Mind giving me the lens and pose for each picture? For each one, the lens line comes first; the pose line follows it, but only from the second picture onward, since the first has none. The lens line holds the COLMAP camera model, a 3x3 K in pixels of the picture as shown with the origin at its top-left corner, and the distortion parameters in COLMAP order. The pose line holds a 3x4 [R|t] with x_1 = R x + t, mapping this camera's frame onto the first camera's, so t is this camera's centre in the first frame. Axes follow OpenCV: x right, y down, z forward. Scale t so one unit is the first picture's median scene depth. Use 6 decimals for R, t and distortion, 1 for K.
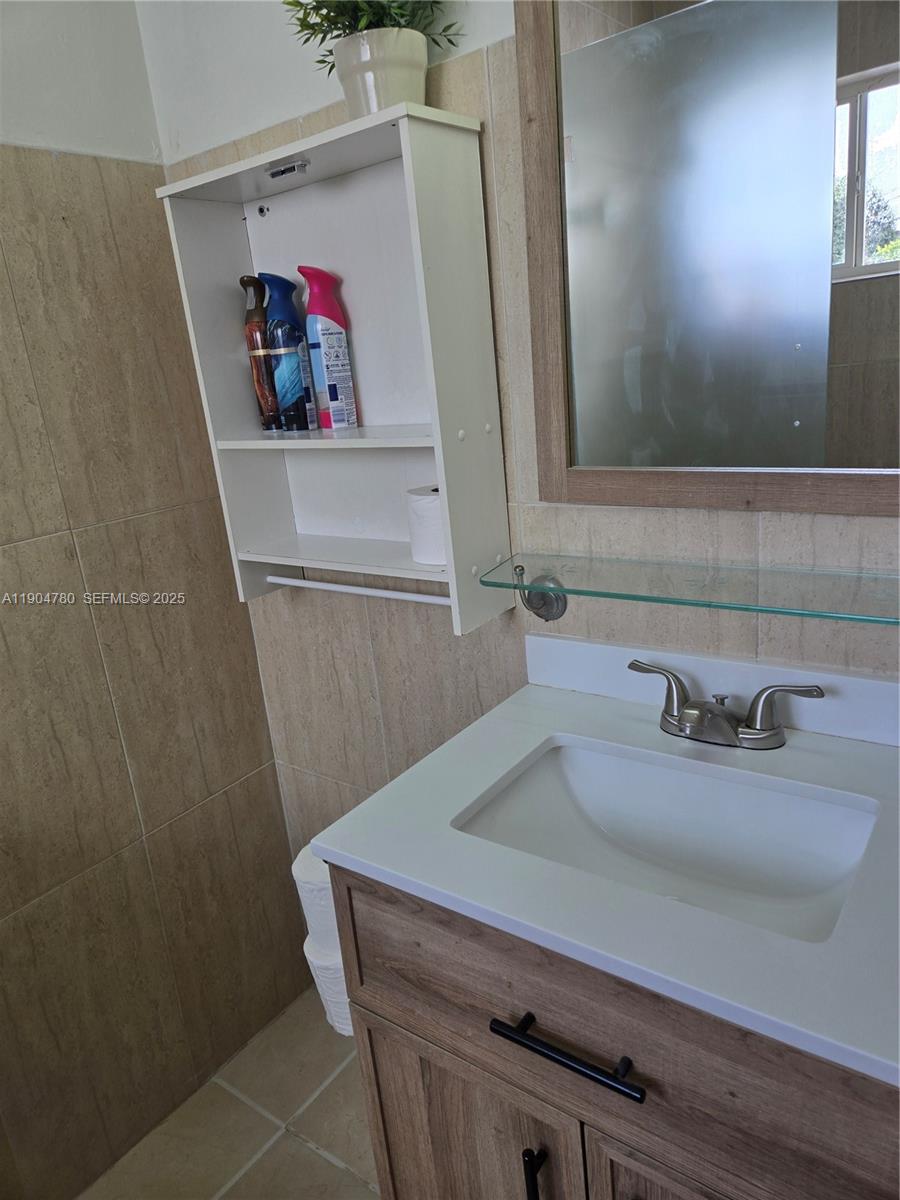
lens RADIAL K [[791.4, 0, 433.6], [0, 791.4, 590.4], [0, 0, 1]] dist [0.082820, -0.079657]
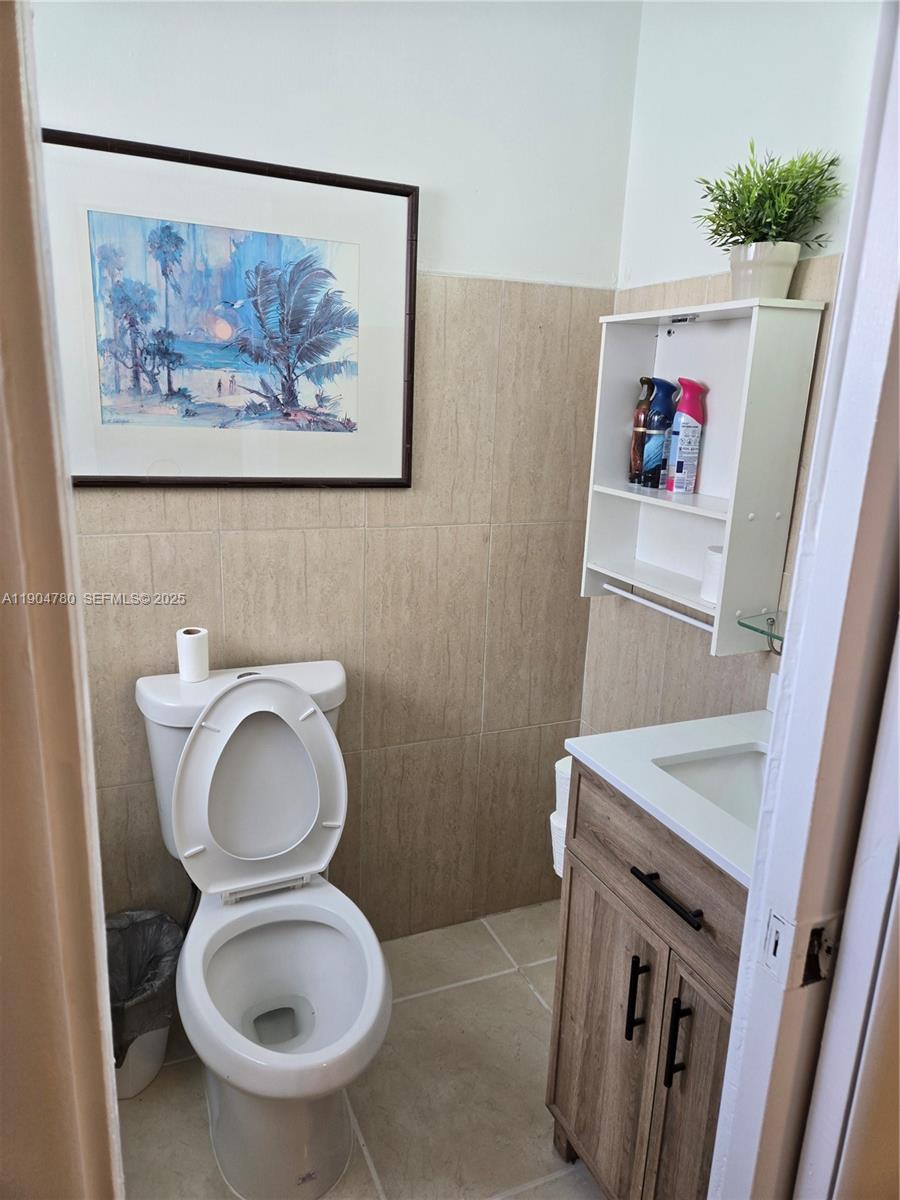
lens RADIAL K [[791.4, 0, 433.6], [0, 791.4, 590.4], [0, 0, 1]] dist [0.082820, -0.079657]
pose [[0.851157, 0.248670, -0.462272, 0.198618], [-0.257023, 0.965309, 0.046024, 0.007092], [0.457680, 0.079641, 0.885543, -0.404111]]
